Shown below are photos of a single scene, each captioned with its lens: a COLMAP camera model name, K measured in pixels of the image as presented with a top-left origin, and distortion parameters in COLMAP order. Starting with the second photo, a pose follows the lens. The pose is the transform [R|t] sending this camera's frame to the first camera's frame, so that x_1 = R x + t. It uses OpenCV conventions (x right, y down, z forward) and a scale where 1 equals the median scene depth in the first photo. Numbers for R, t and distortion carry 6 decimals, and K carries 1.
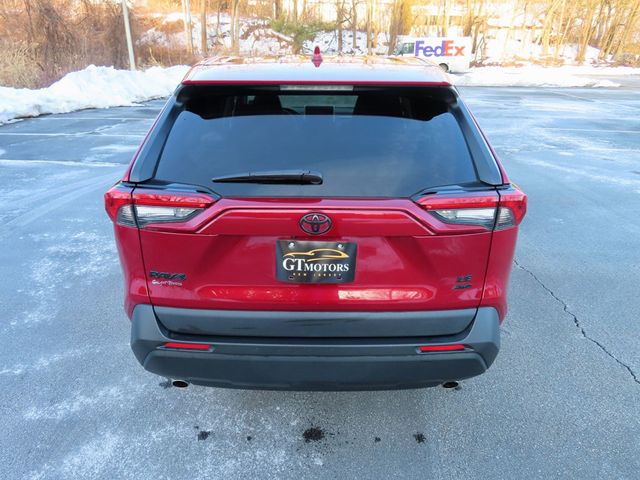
lens RADIAL K [[456.4, 0, 314.8], [0, 456.4, 245.9], [0, 0, 1]] dist [-0.014976, 0.010118]
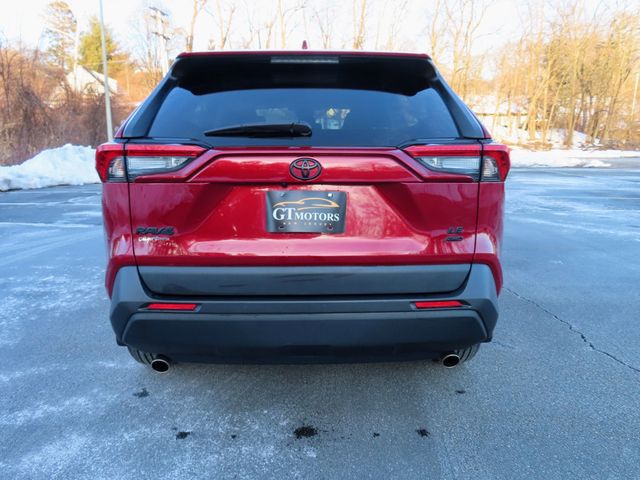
lens RADIAL K [[498.8, 0, 317.0], [0, 498.8, 243.5], [0, 0, 1]] dist [-0.003830, -0.001418]
pose [[0.999415, -0.011199, 0.032305, -0.006462], [0.017523, 0.979089, -0.202678, 0.208888], [-0.029359, 0.203126, 0.978712, -0.035521]]
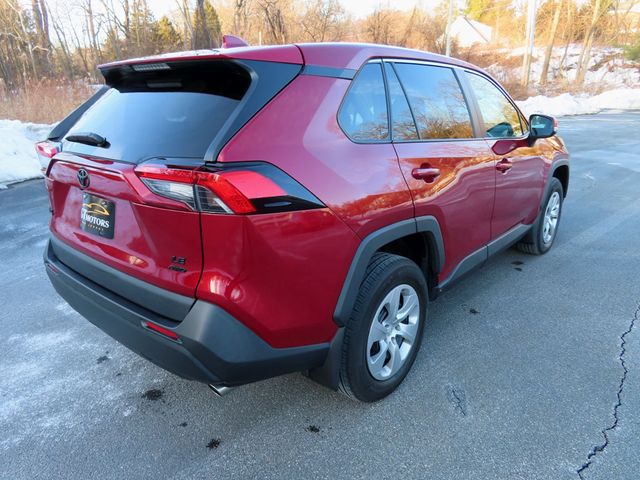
lens RADIAL K [[456.4, 0, 318.9], [0, 456.4, 246.4], [0, 0, 1]] dist [-0.014976, 0.010118]
pose [[0.766045, 0.197709, -0.611626, 0.731425], [-0.239772, 0.970736, 0.013483, -0.023965], [0.596393, 0.136322, 0.791032, 0.288296]]
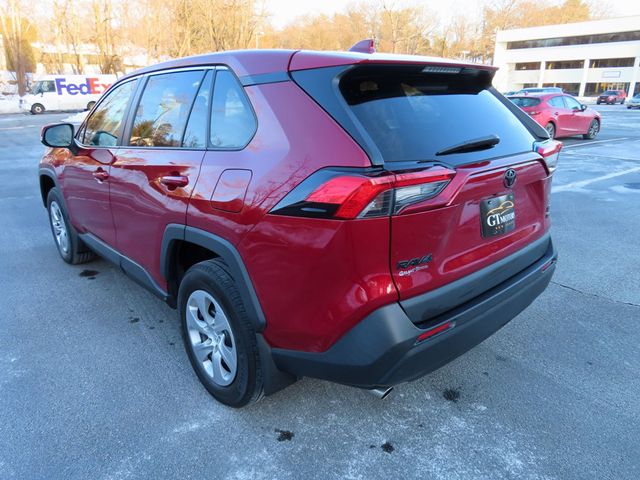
lens RADIAL K [[456.4, 0, 316.3], [0, 456.4, 245.5], [0, 0, 1]] dist [-0.014976, 0.010118]
pose [[0.736875, -0.226072, 0.637107, -0.701094], [0.274762, 0.961230, 0.023297, -0.028814], [-0.617673, 0.157886, 0.770423, 0.267683]]
